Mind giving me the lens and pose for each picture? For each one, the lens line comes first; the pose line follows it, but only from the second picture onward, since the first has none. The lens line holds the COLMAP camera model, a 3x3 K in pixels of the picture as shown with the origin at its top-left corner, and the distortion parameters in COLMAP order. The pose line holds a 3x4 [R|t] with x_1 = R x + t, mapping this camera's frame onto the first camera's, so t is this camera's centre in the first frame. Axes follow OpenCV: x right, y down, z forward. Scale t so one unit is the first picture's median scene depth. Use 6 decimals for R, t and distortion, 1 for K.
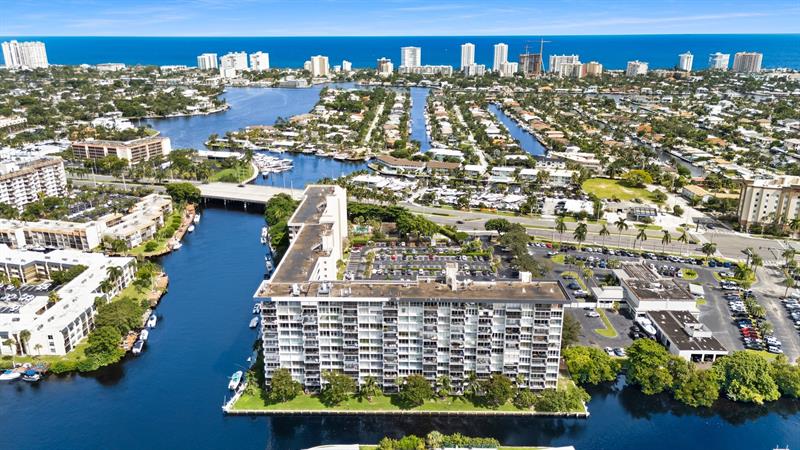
lens RADIAL K [[588.2, 0, 400.0], [0, 588.2, 225.0], [0, 0, 1]] dist [0.070223, -0.062025]
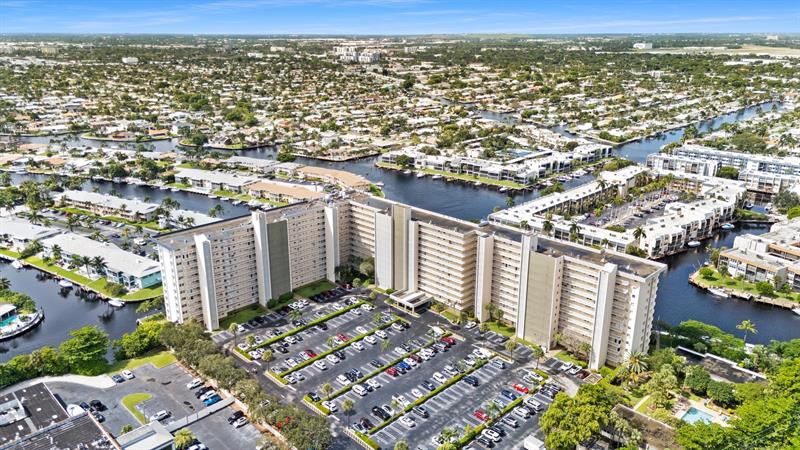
lens RADIAL K [[588.2, 0, 400.0], [0, 588.2, 225.0], [0, 0, 1]] dist [0.070223, -0.062025]
pose [[-0.698422, 0.223032, -0.680047, 0.338050], [-0.217521, 0.839100, 0.498594, -0.270731], [0.681829, 0.496153, -0.537532, 0.888839]]
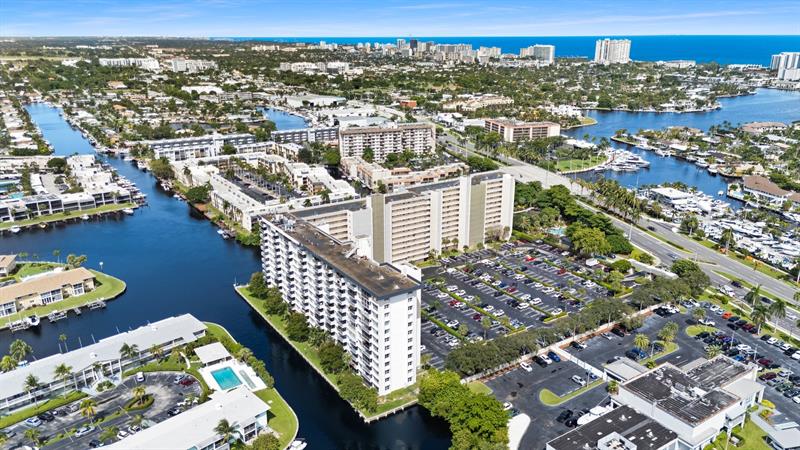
lens RADIAL K [[588.2, 0, 400.0], [0, 588.2, 225.0], [0, 0, 1]] dist [0.070223, -0.062025]
pose [[0.568453, 0.252462, -0.783022, 0.457011], [-0.251707, 0.959484, 0.126624, -0.049822], [0.783265, 0.125113, 0.608968, 0.198922]]
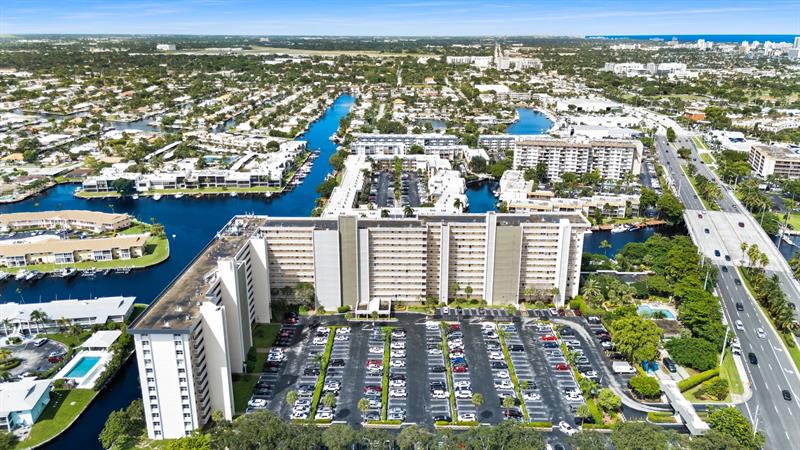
lens RADIAL K [[588.2, 0, 400.0], [0, 588.2, 225.0], [0, 0, 1]] dist [0.070223, -0.062025]
pose [[0.003291, 0.309012, -0.951053, 0.467745], [-0.307033, 0.905432, 0.293126, -0.165638], [0.951693, 0.291040, 0.097857, 0.558991]]
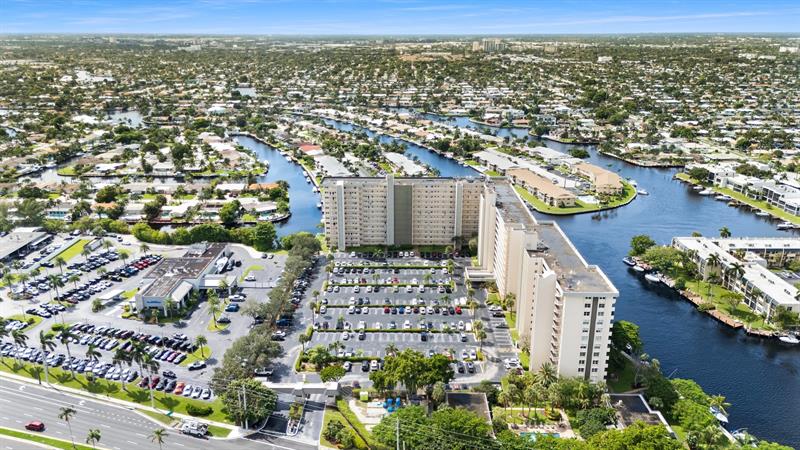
lens RADIAL K [[588.2, 0, 400.0], [0, 588.2, 225.0], [0, 0, 1]] dist [0.070223, -0.062025]
pose [[-0.999955, -0.000071, 0.009453, 0.025537], [0.005454, 0.812375, 0.583110, -0.339242], [-0.007721, 0.583135, -0.812338, 1.110171]]
